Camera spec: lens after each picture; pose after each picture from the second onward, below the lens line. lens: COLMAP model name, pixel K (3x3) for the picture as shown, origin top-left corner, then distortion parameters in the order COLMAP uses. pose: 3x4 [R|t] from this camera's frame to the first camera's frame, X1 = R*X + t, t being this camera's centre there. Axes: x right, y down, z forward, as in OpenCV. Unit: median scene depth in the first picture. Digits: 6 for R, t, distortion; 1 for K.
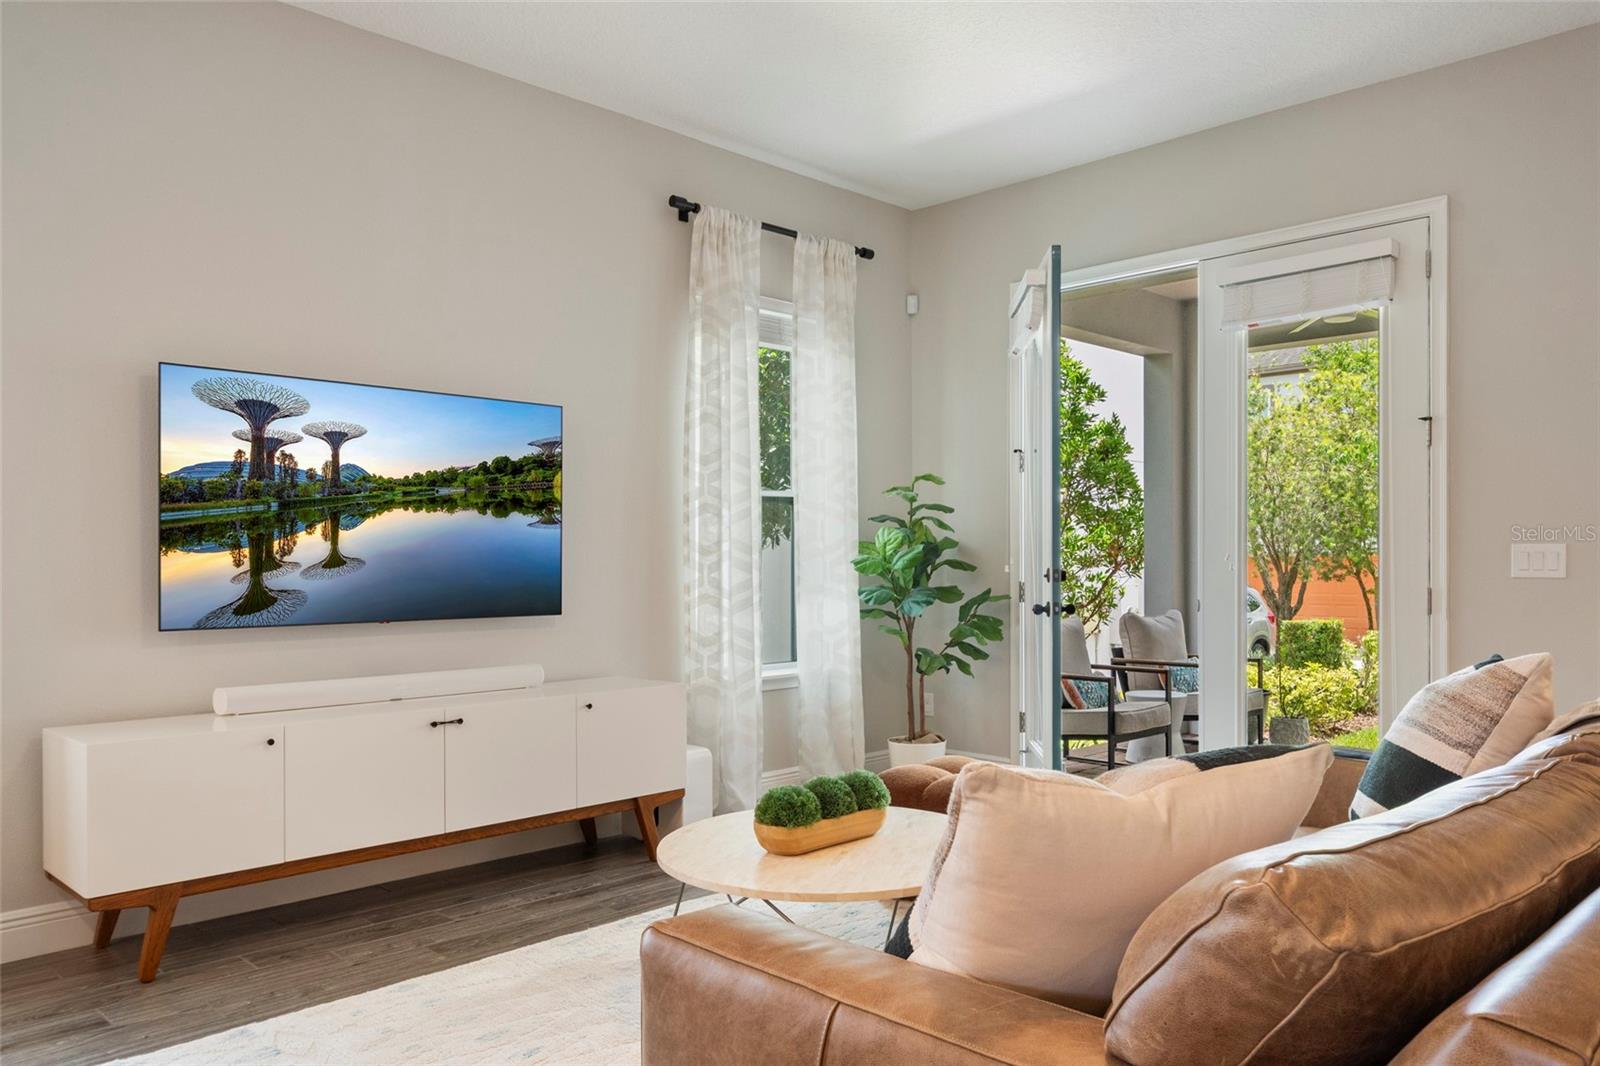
lens RADIAL K [[1156.3, 0, 799.0], [0, 1156.3, 562.4], [0, 0, 1]] dist [0.012188, -0.003261]
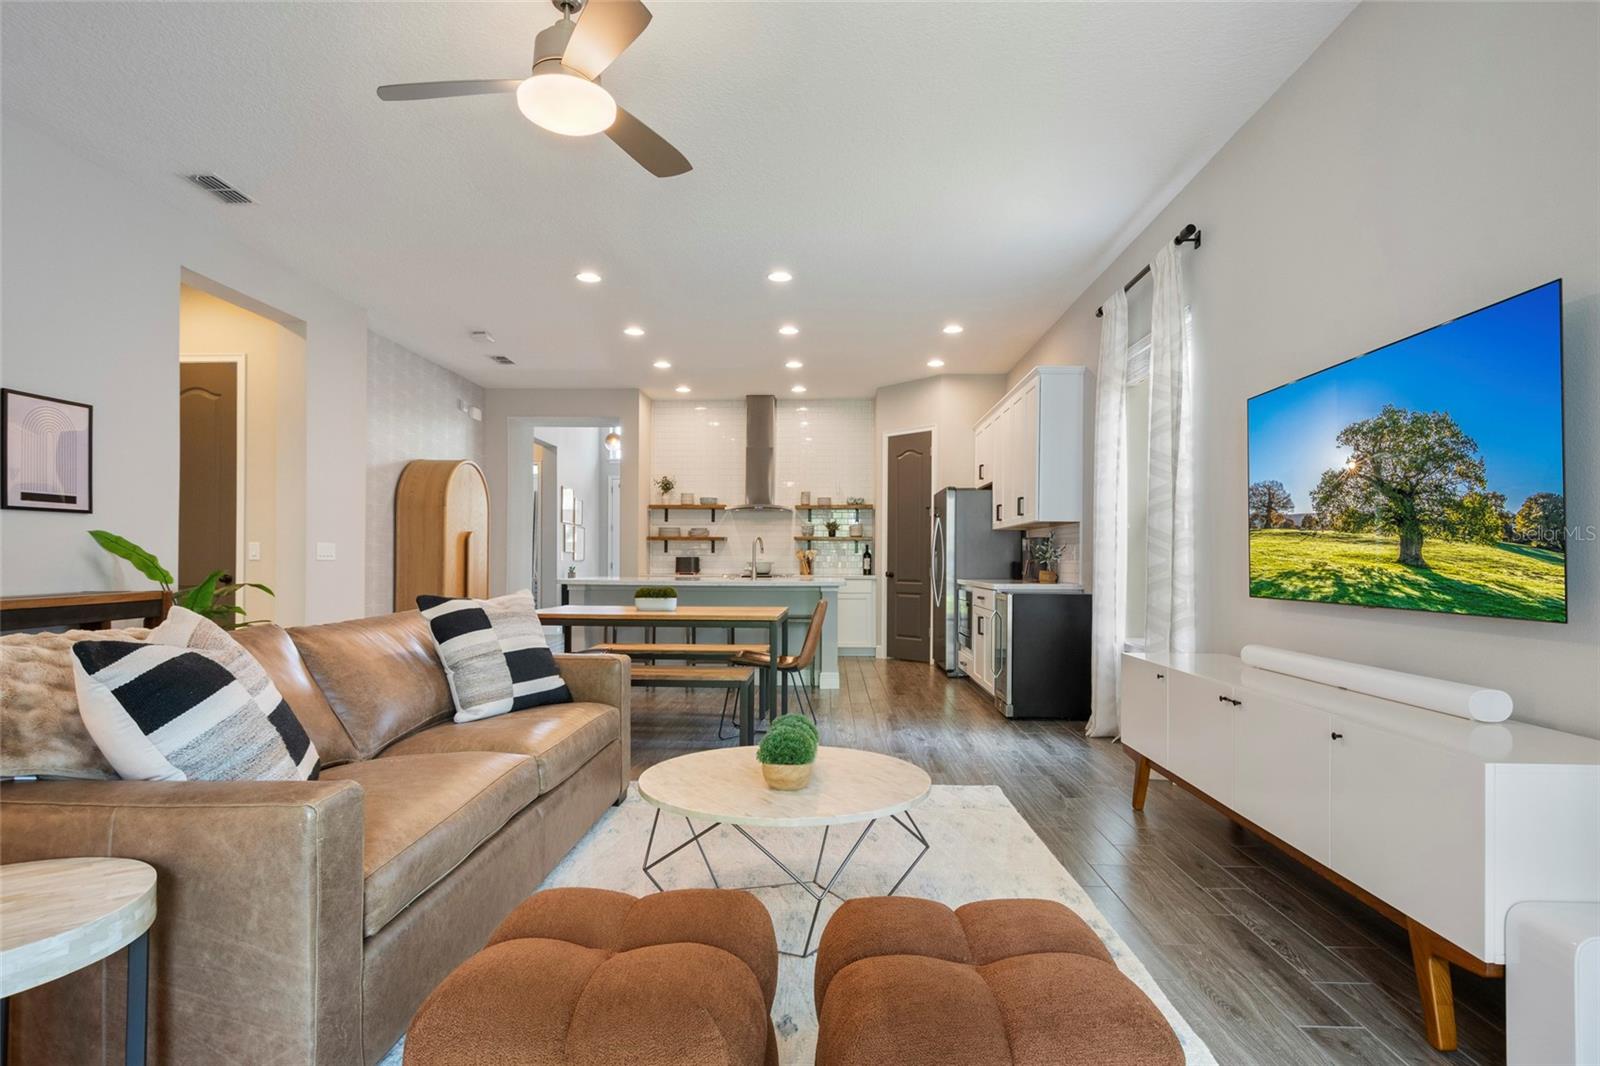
lens RADIAL K [[809.9, 0, 799.3], [0, 809.9, 558.6], [0, 0, 1]] dist [0.012645, -0.000746]
pose [[-0.730969, -0.002769, -0.682405, 0.308608], [-0.003026, 0.999995, -0.000816, 0.010725], [0.682404, 0.001469, -0.730974, 0.853913]]
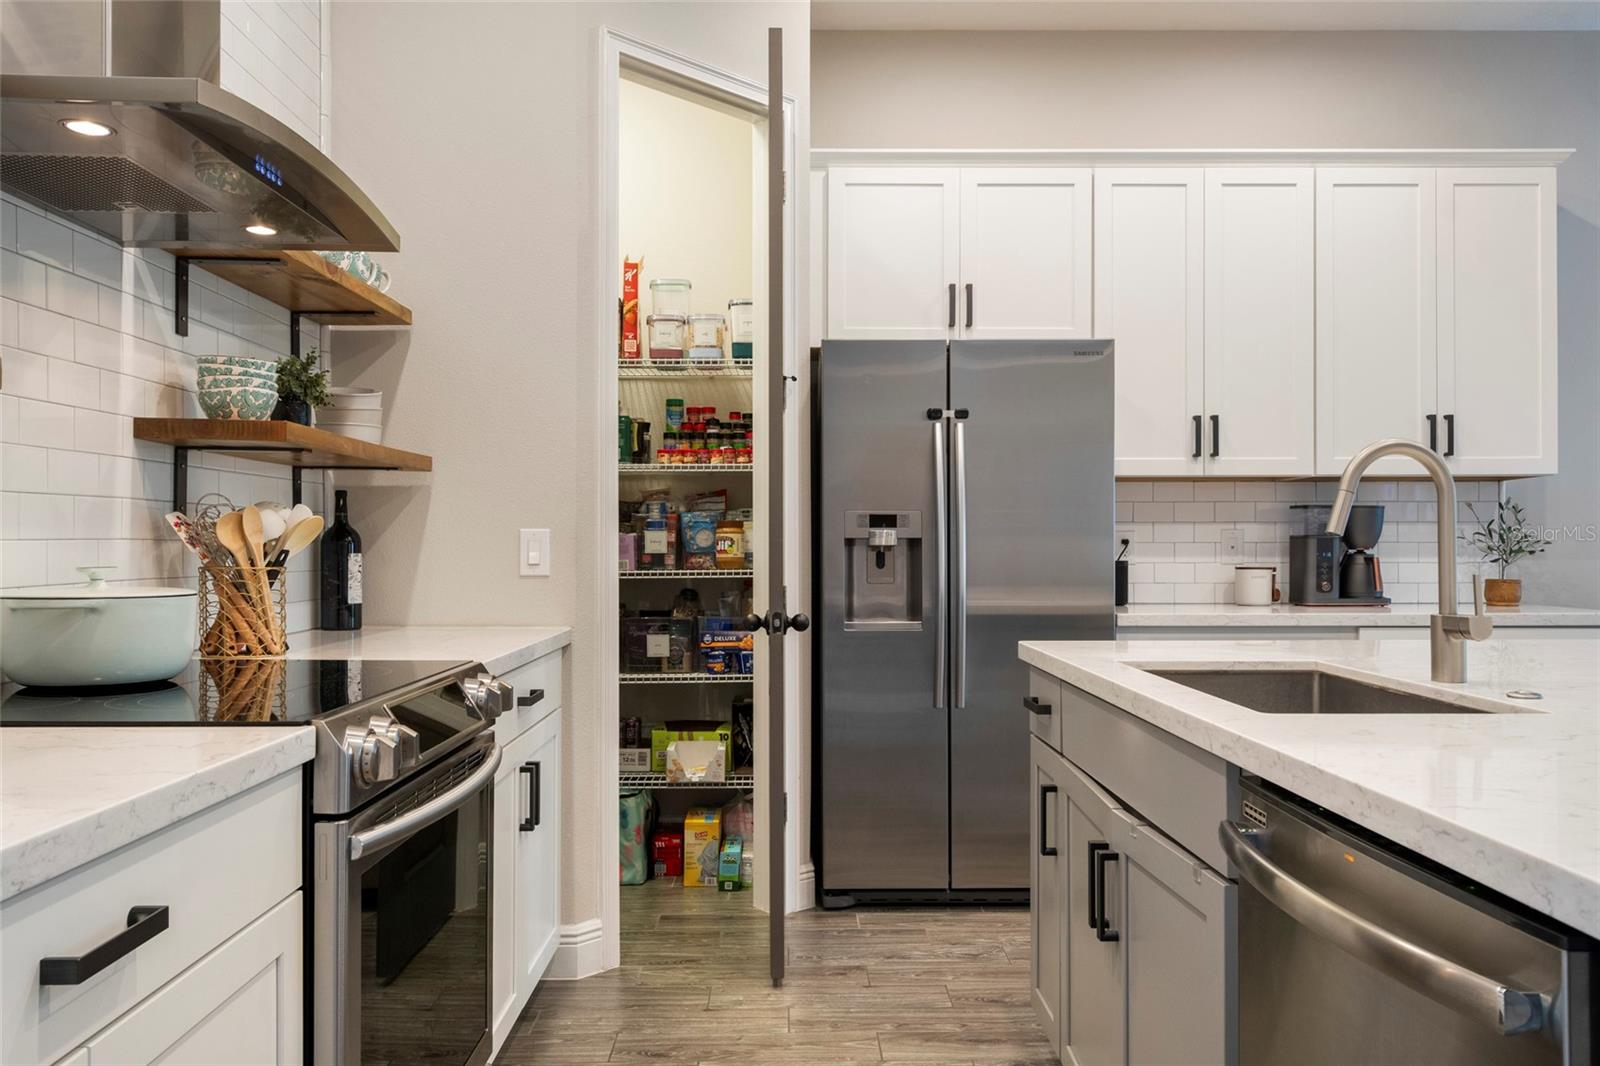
lens RADIAL K [[1221.2, 0, 797.8], [0, 1221.2, 551.2], [0, 0, 1]] dist [0.013091, -0.005240]
pose [[0.715689, 0.005593, -0.698397, -0.445302], [-0.002250, 0.999981, 0.005701, 0.003392], [0.698416, -0.002509, 0.715688, -0.576968]]
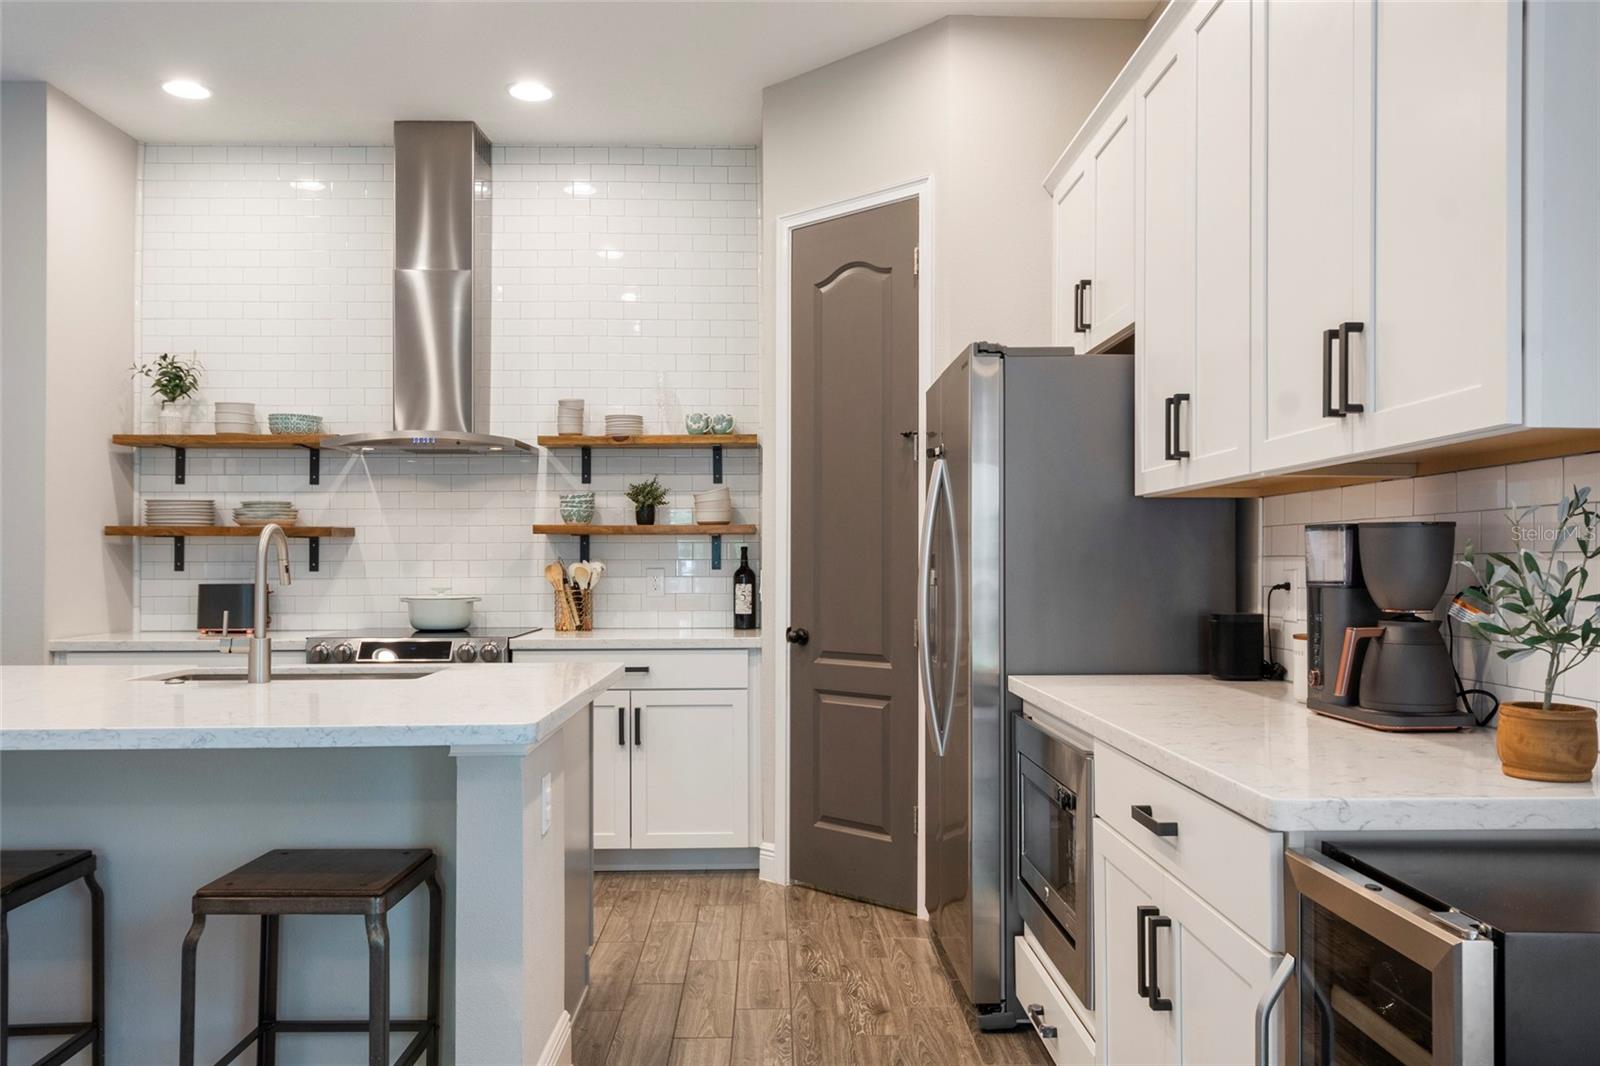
lens RADIAL K [[1221.2, 0, 797.8], [0, 1221.2, 551.2], [0, 0, 1]] dist [0.013091, -0.005240]
pose [[-0.690784, -0.003585, -0.723053, -0.330496], [0.002252, 0.999972, -0.007109, -0.010569], [0.723058, -0.006539, -0.690756, 0.364784]]
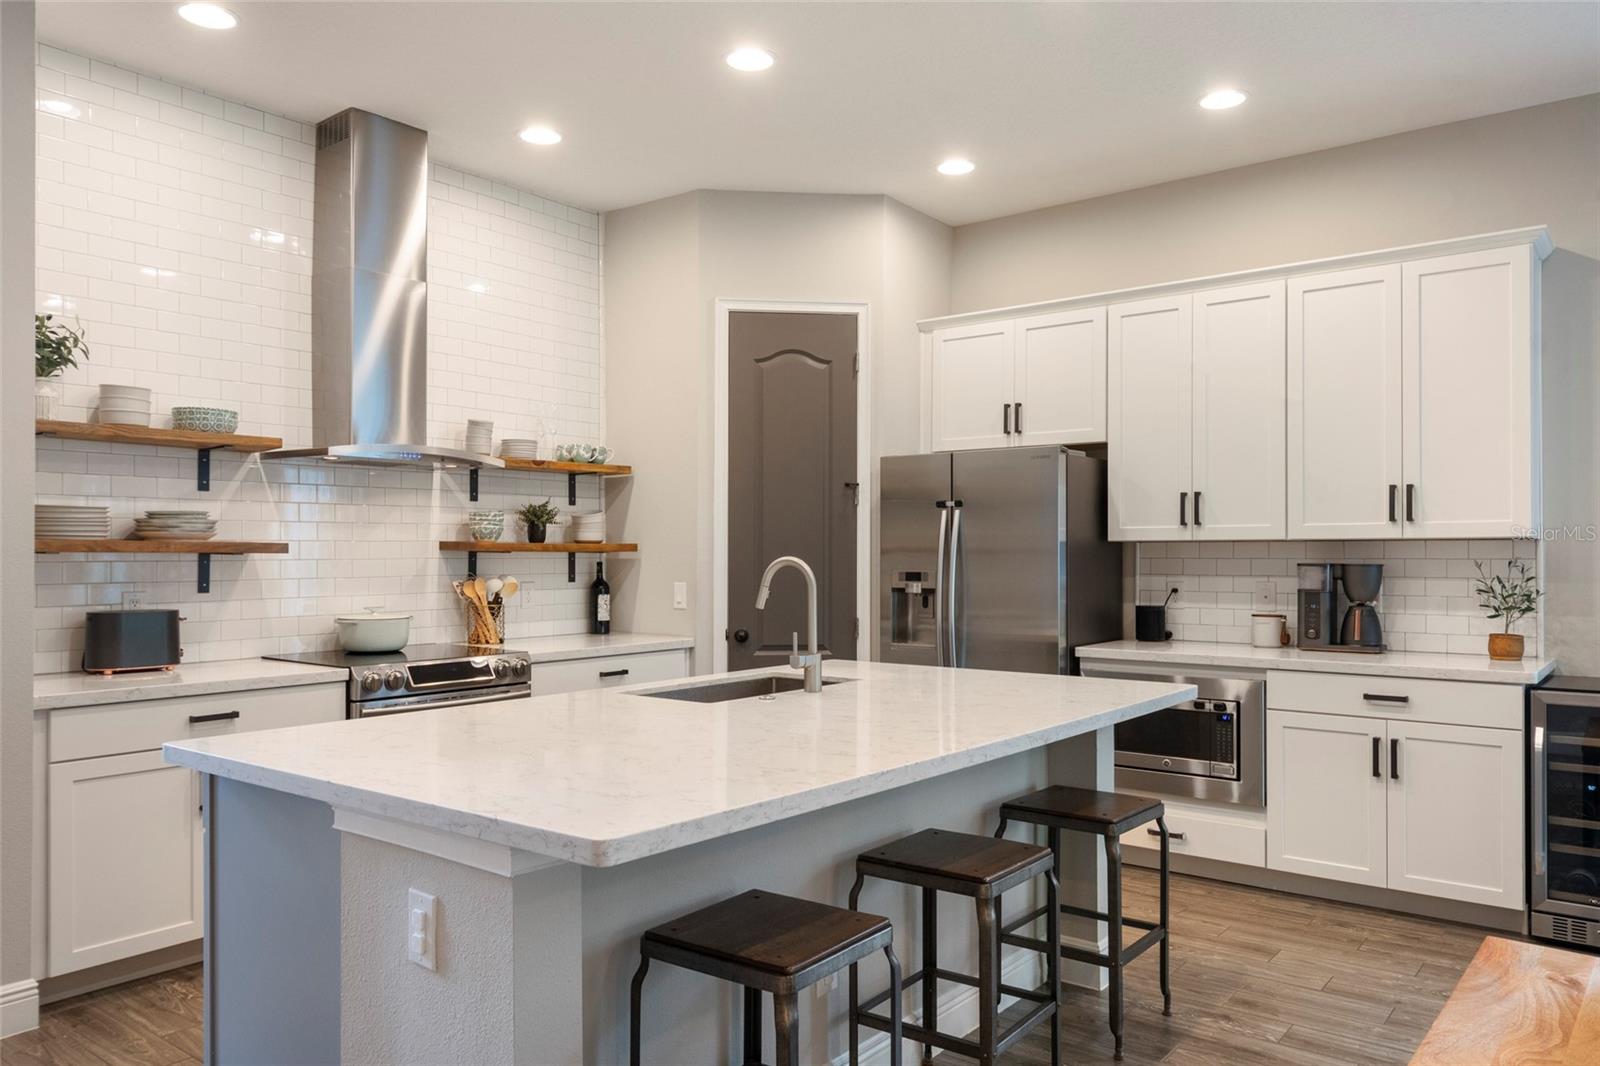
lens RADIAL K [[1125.2, 0, 798.9], [0, 1125.2, 550.0], [0, 0, 1]] dist [0.030496, -0.039958]
pose [[0.120478, -0.000843, -0.992716, 0.029537], [-0.001198, 0.999999, -0.000995, -0.030699], [0.992715, 0.001309, 0.120477, -0.266028]]
